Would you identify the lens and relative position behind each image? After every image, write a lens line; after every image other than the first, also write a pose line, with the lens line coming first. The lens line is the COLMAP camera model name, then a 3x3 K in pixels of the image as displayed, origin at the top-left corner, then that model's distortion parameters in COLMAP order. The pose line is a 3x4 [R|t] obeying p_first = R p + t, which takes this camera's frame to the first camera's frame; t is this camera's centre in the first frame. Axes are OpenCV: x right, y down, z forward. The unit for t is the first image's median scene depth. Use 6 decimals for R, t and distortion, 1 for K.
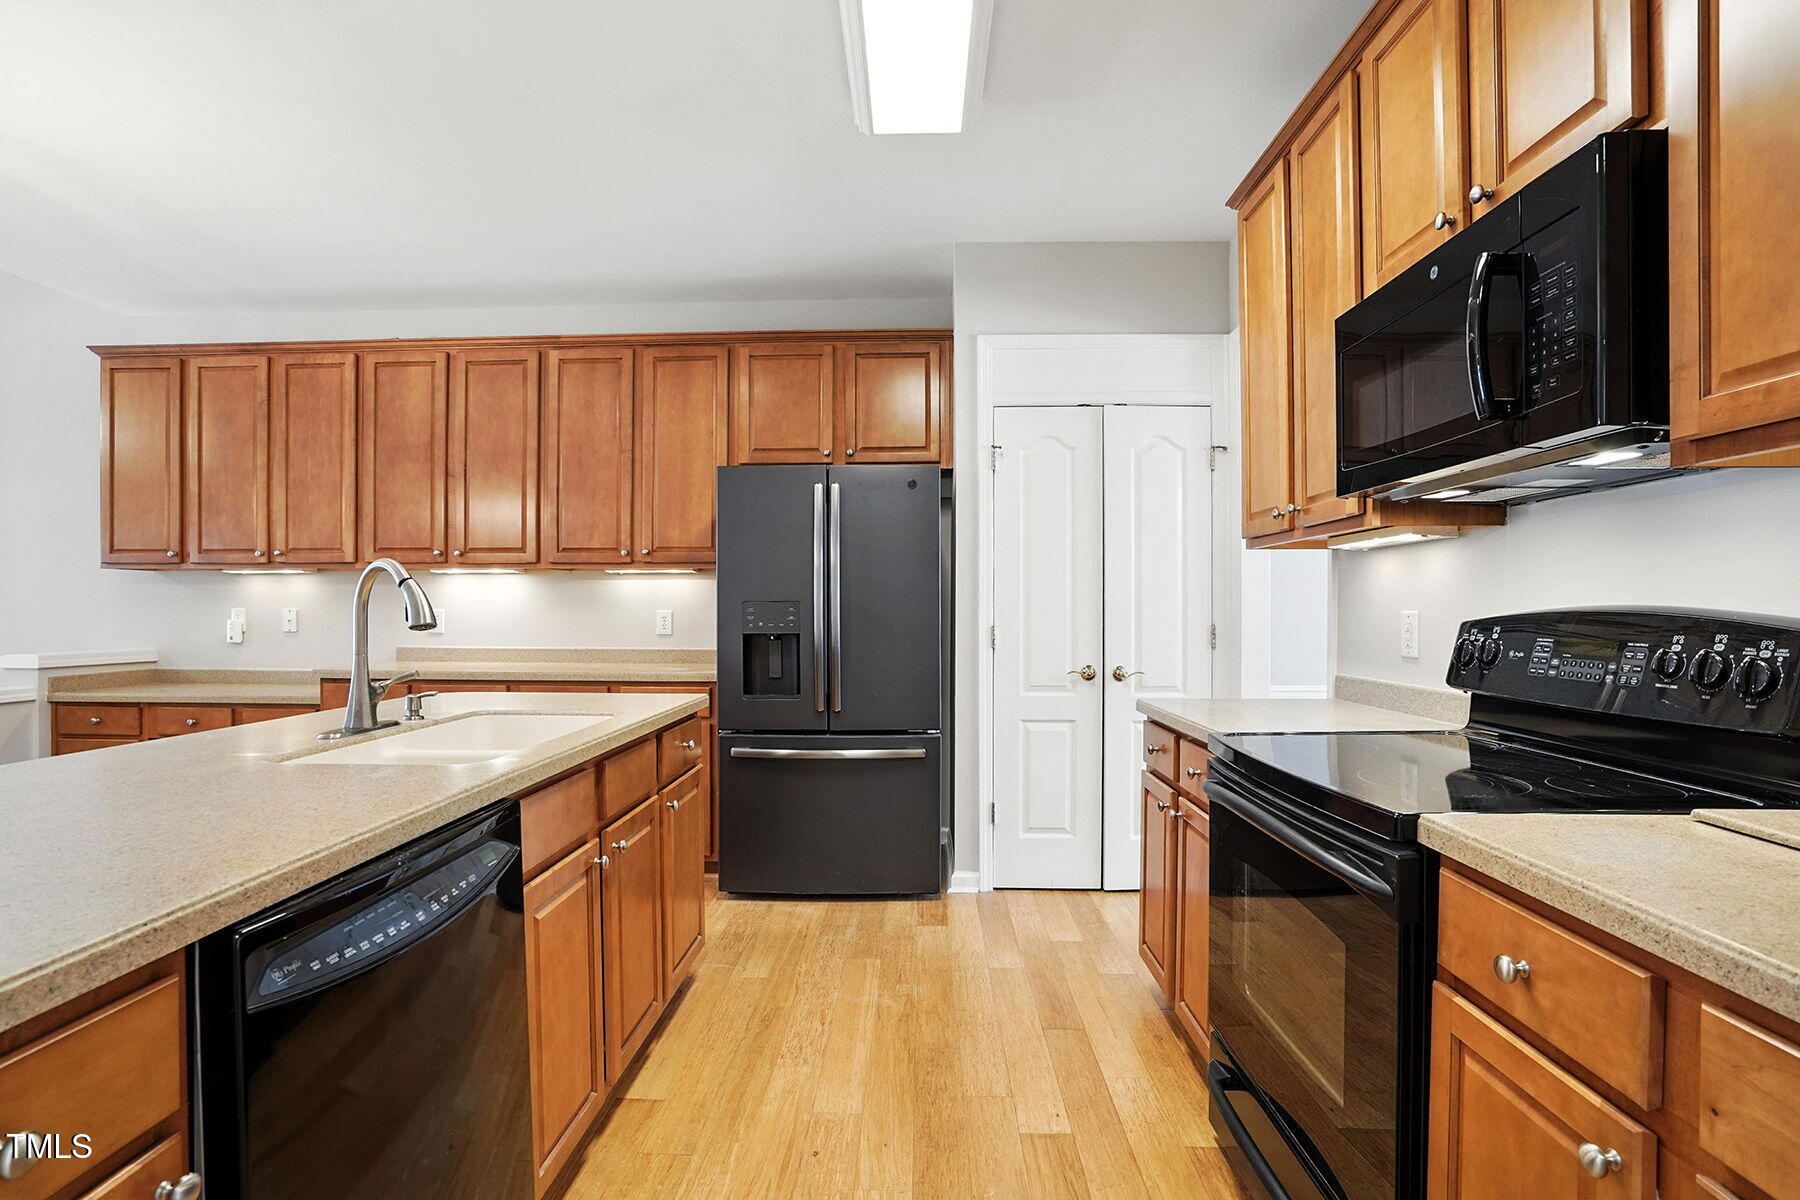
lens RADIAL K [[865.5, 0, 906.0], [0, 865.5, 608.3], [0, 0, 1]] dist [-0.040210, 0.000596]
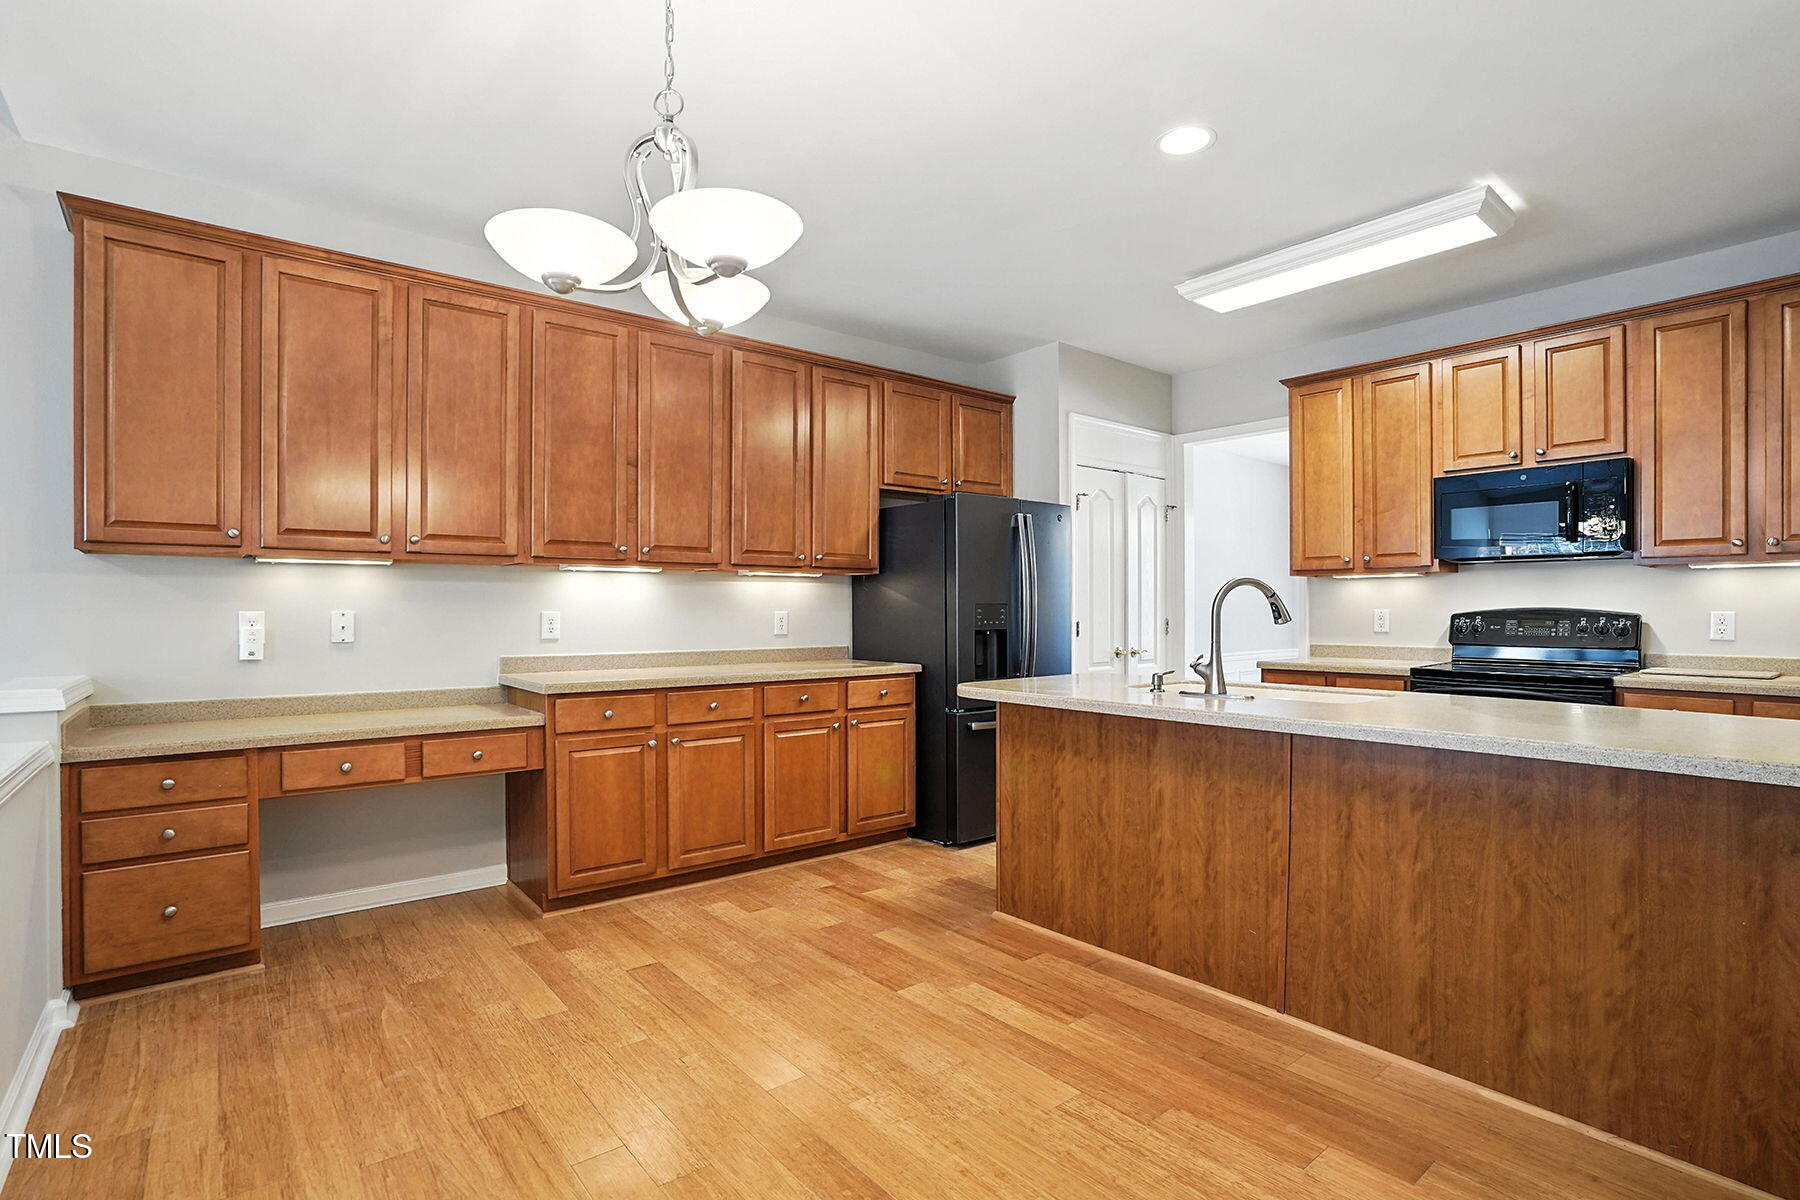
lens RADIAL K [[865.5, 0, 906.0], [0, 865.5, 608.3], [0, 0, 1]] dist [-0.040210, 0.000596]
pose [[0.750130, -0.002982, 0.661284, -0.926296], [0.001456, 0.999995, 0.002858, -0.004380], [-0.661289, -0.001181, 0.750130, 0.118726]]
